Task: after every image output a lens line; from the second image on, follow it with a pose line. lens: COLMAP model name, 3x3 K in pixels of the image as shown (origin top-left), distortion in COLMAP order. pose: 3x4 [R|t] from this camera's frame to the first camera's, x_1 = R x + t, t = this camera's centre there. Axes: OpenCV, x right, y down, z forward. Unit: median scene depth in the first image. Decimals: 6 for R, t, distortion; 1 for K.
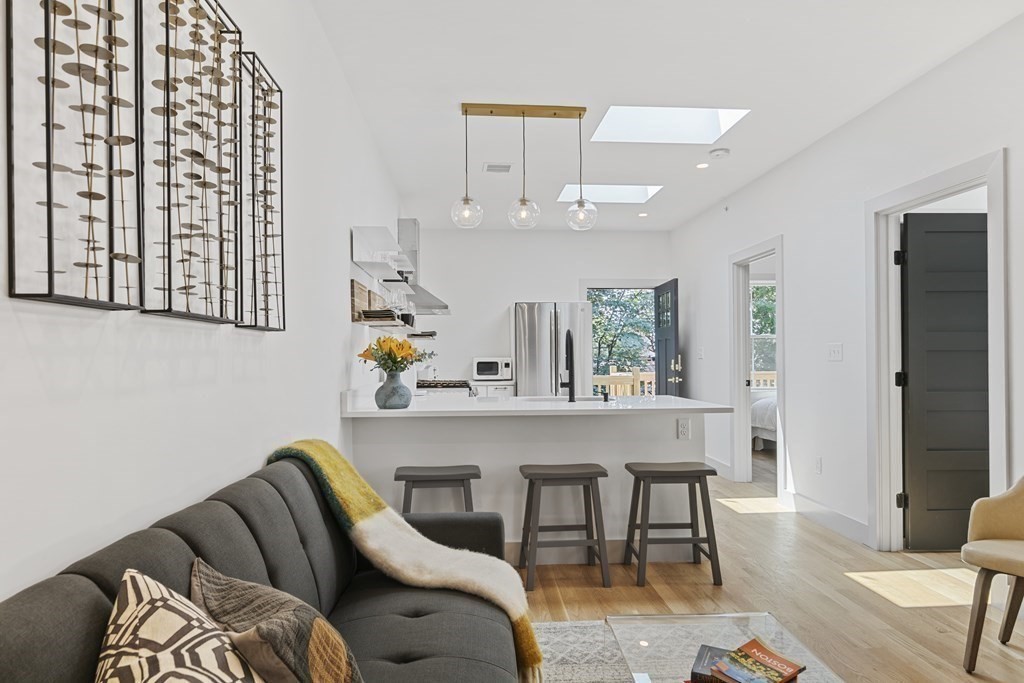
lens RADIAL K [[585.9, 0, 506.5], [0, 585.9, 358.2], [0, 0, 1]] dist [0.003625, 0.000749]
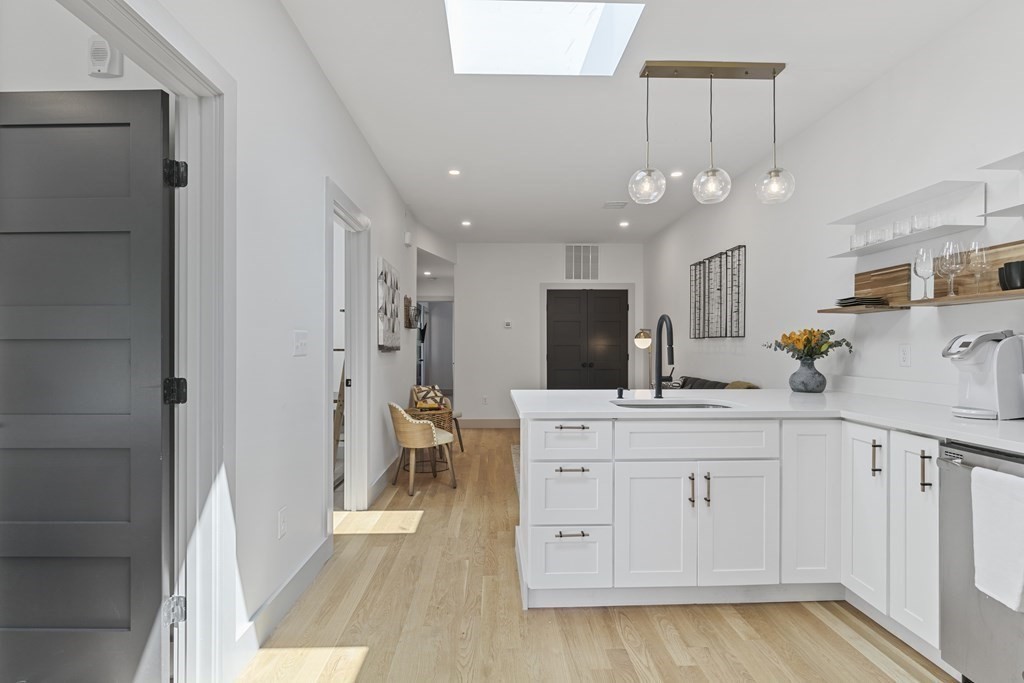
lens RADIAL K [[503.0, 0, 508.5], [0, 503.0, 343.9], [0, 0, 1]] dist [-0.001265, 0.000579]
pose [[-0.999515, 0.013533, 0.028034, 0.230398], [0.013448, 0.999904, -0.003205, -0.008157], [-0.028075, -0.002826, -0.999602, 1.272164]]
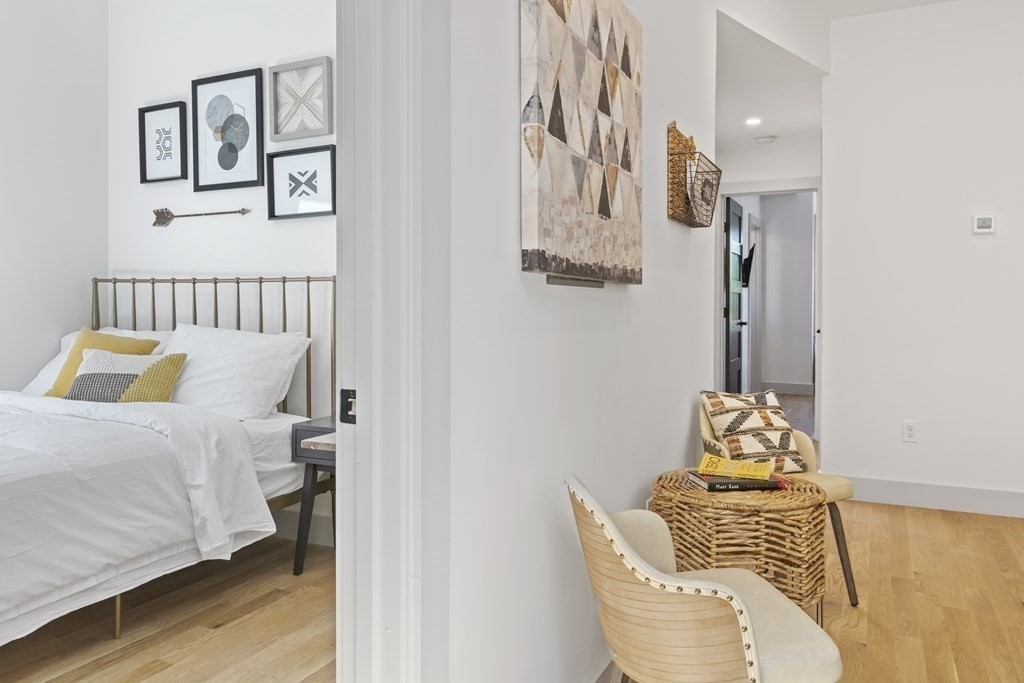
lens RADIAL K [[769.3, 0, 503.4], [0, 769.3, 316.7], [0, 0, 1]] dist [0.004108, 0.004896]
pose [[-0.870145, 0.007648, 0.492737, 0.314497], [0.015220, 0.999820, 0.011358, 0.011108], [-0.492561, 0.017383, -0.870104, 0.745182]]
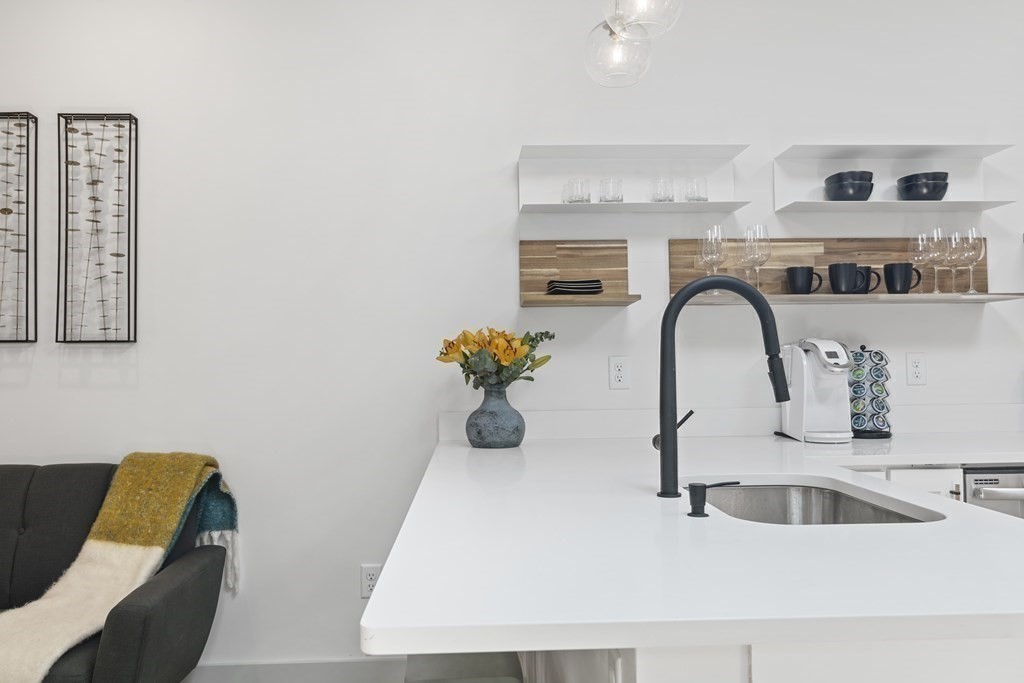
lens RADIAL K [[803.7, 0, 515.9], [0, 803.7, 345.6], [0, 0, 1]] dist [-0.005703, 0.009581]
pose [[-0.011751, -0.010490, -0.999876, 0.408374], [0.009757, 0.999896, -0.010605, -0.006515], [0.999883, -0.009880, -0.011647, 0.659884]]
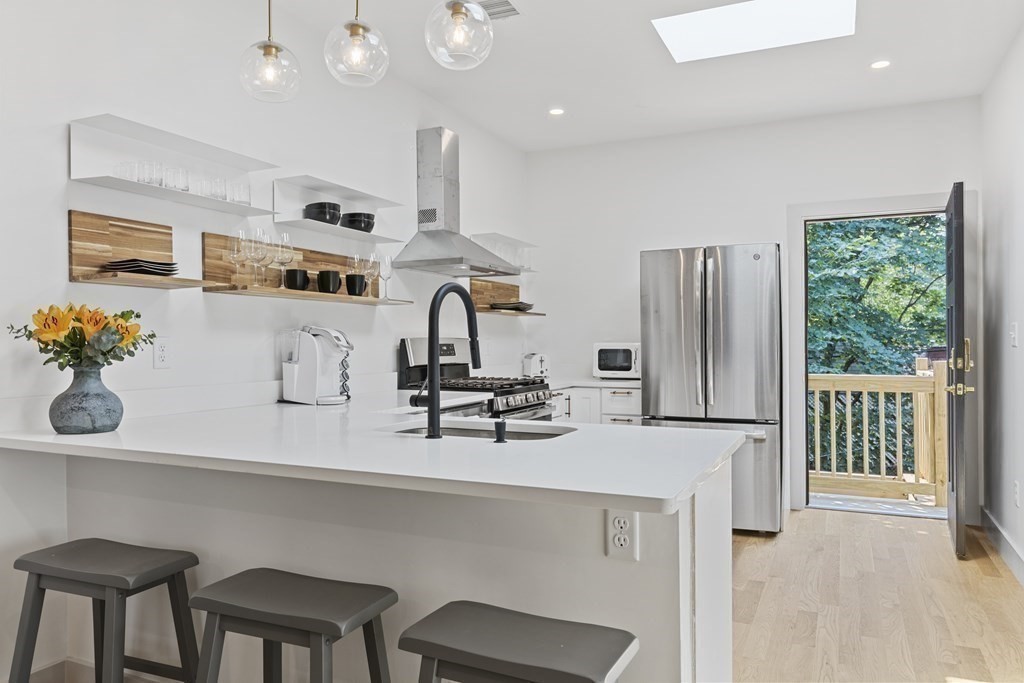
lens RADIAL K [[698.6, 0, 498.2], [0, 698.6, 341.4], [0, 0, 1]] dist [-0.001577, -0.006234]
pose [[0.871037, 0.007379, -0.491161, 0.306306], [-0.007366, 0.999971, 0.001960, -0.003790], [0.491162, 0.001911, 0.871066, 0.391417]]
